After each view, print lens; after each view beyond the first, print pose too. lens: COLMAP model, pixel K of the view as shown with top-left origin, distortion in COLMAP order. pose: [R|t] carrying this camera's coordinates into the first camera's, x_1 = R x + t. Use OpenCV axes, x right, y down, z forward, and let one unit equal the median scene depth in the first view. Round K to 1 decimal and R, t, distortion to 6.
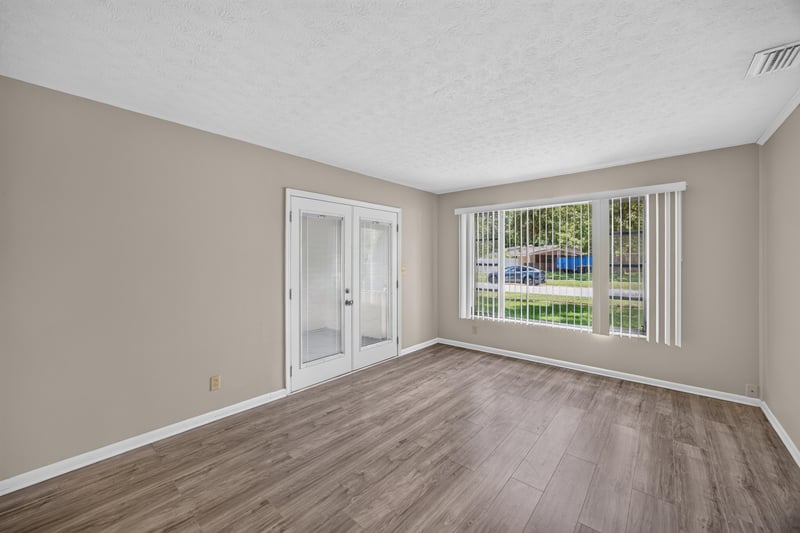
lens RADIAL K [[308.3, 0, 398.3], [0, 308.3, 261.5], [0, 0, 1]] dist [-0.027345, 0.009336]
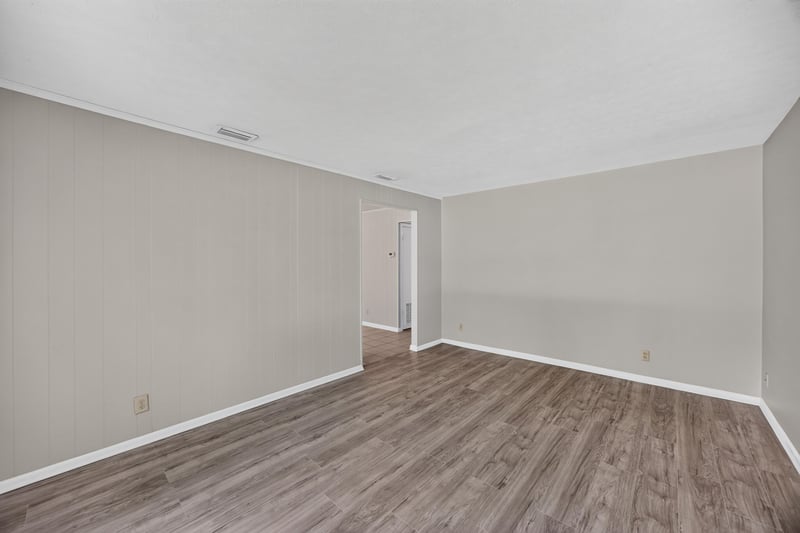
lens RADIAL K [[308.3, 0, 398.3], [0, 308.3, 261.5], [0, 0, 1]] dist [-0.027345, 0.009336]
pose [[-0.999775, 0.004331, 0.020768, 0.245521], [0.004400, 0.999985, 0.003267, -0.009257], [-0.020754, 0.003357, -0.999779, 1.650858]]
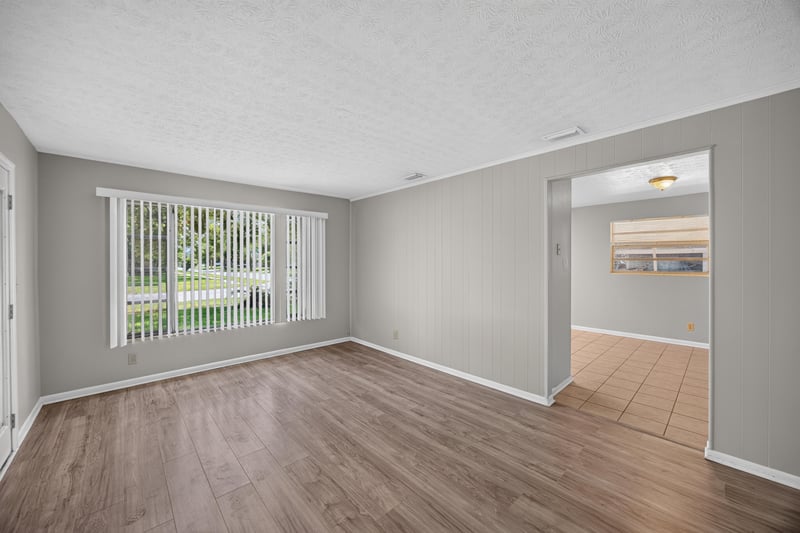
lens RADIAL K [[308.3, 0, 398.3], [0, 308.3, 261.5], [0, 0, 1]] dist [-0.027345, 0.009336]
pose [[0.117617, 0.000873, 0.993059, -0.743986], [0.010551, 0.999942, -0.002129, -0.003305], [-0.993003, 0.010728, 0.117601, 0.526410]]
